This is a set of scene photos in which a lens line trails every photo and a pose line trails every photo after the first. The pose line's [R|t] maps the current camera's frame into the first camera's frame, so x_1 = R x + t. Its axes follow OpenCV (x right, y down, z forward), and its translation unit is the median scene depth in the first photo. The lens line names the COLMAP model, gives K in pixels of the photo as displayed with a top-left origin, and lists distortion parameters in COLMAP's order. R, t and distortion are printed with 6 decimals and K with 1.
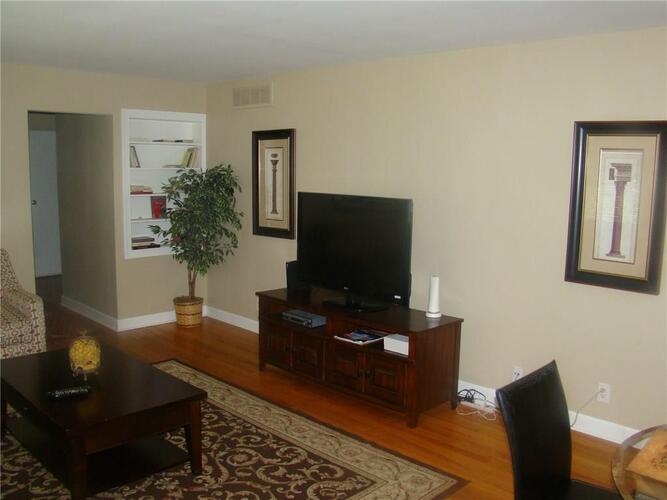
lens RADIAL K [[614.3, 0, 333.5], [0, 614.3, 250.0], [0, 0, 1]] dist [-0.156001, 0.016745]
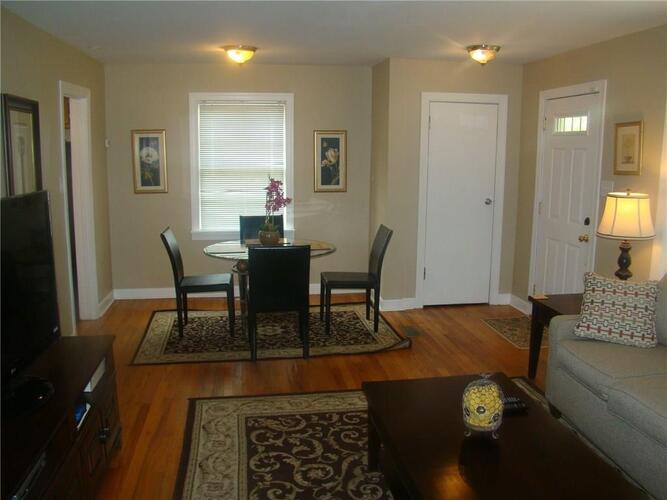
lens RADIAL K [[614.3, 0, 333.5], [0, 614.3, 250.0], [0, 0, 1]] dist [-0.156001, 0.016745]
pose [[-0.803087, -0.117070, 0.584248, -0.647343], [0.059740, 0.959750, 0.274429, -0.215774], [-0.592859, 0.255294, -0.763769, 1.551576]]
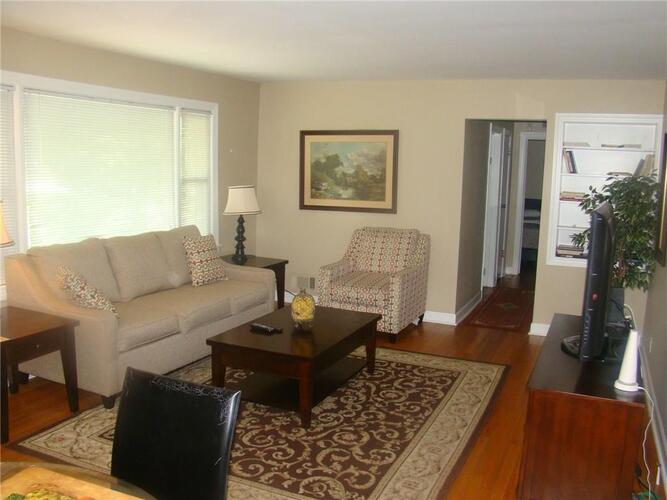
lens RADIAL K [[606.6, 0, 333.5], [0, 606.6, 250.0], [0, 0, 1]] dist [-0.113377, 0.002097]
pose [[0.356294, 0.126392, -0.925786, 0.760337], [-0.146601, 0.986099, 0.078206, -0.058563], [0.922801, 0.107857, 0.369871, 0.533305]]
